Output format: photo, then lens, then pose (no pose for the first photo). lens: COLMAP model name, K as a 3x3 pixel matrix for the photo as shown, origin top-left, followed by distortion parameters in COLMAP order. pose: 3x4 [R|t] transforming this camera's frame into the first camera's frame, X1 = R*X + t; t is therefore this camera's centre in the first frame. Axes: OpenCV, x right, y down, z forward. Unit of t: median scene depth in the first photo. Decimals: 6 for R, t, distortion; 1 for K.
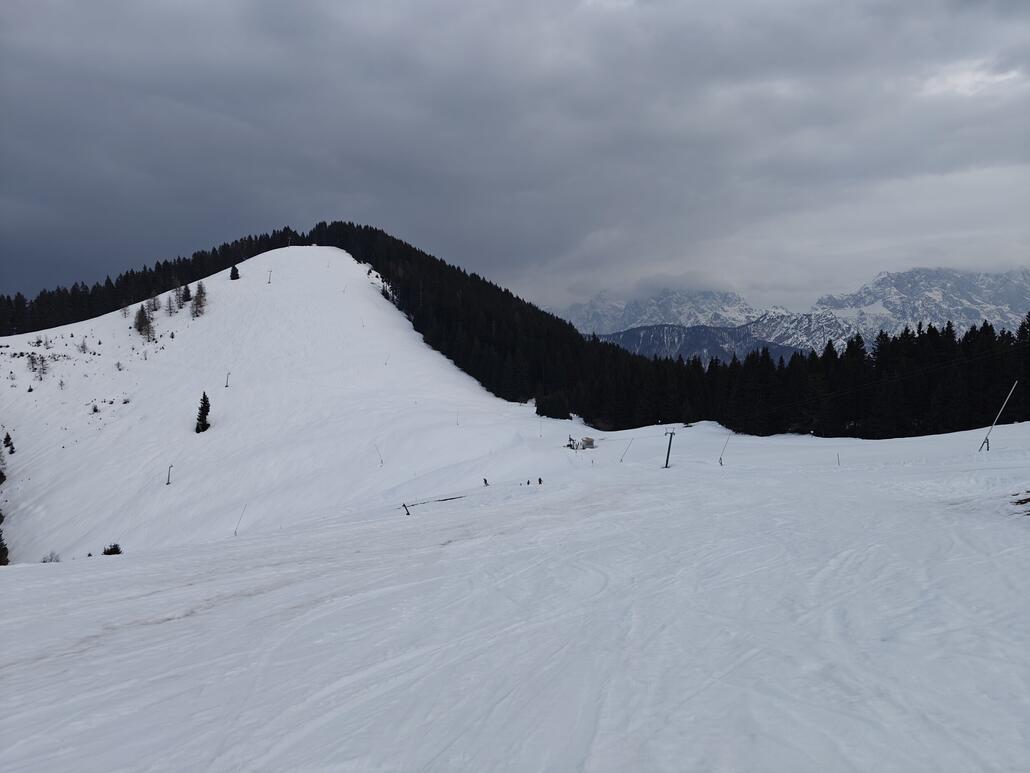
lens RADIAL K [[719.0, 0, 513.0], [0, 719.0, 387.6], [0, 0, 1]] dist [0.067485, -0.068051]
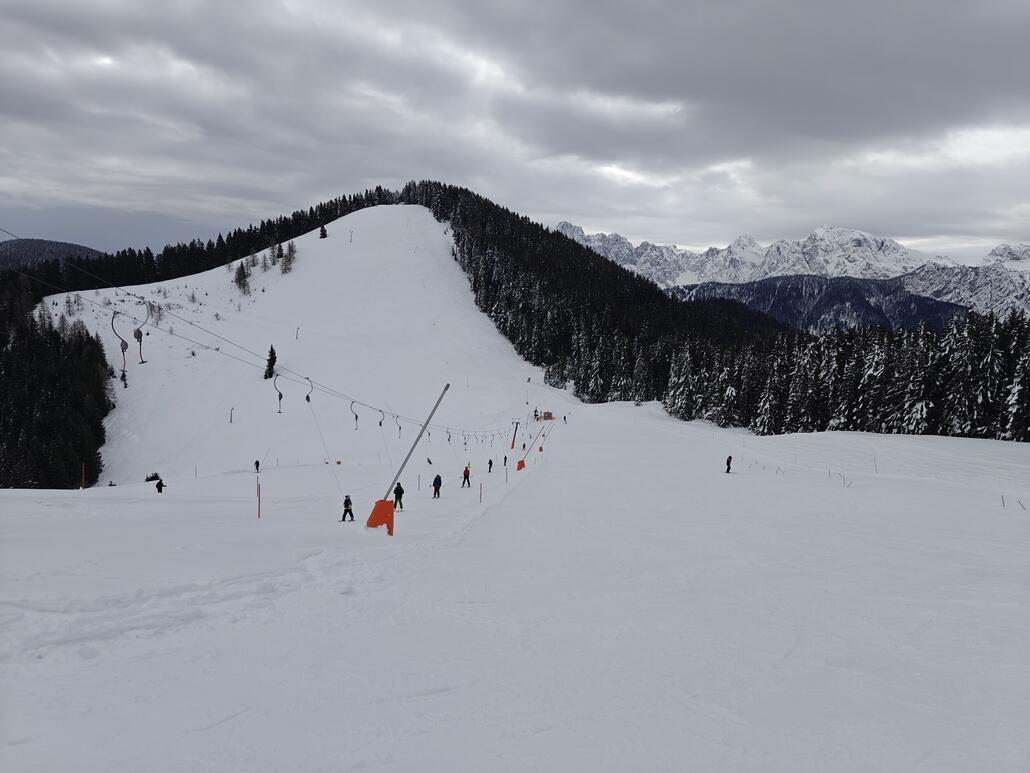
lens RADIAL K [[719.0, 0, 513.0], [0, 719.0, 387.6], [0, 0, 1]] dist [0.067485, -0.068051]
pose [[0.981880, 0.055132, -0.181306, 0.104850], [-0.040614, 0.995735, 0.082838, -0.023325], [0.185099, -0.073973, 0.979932, -0.043961]]
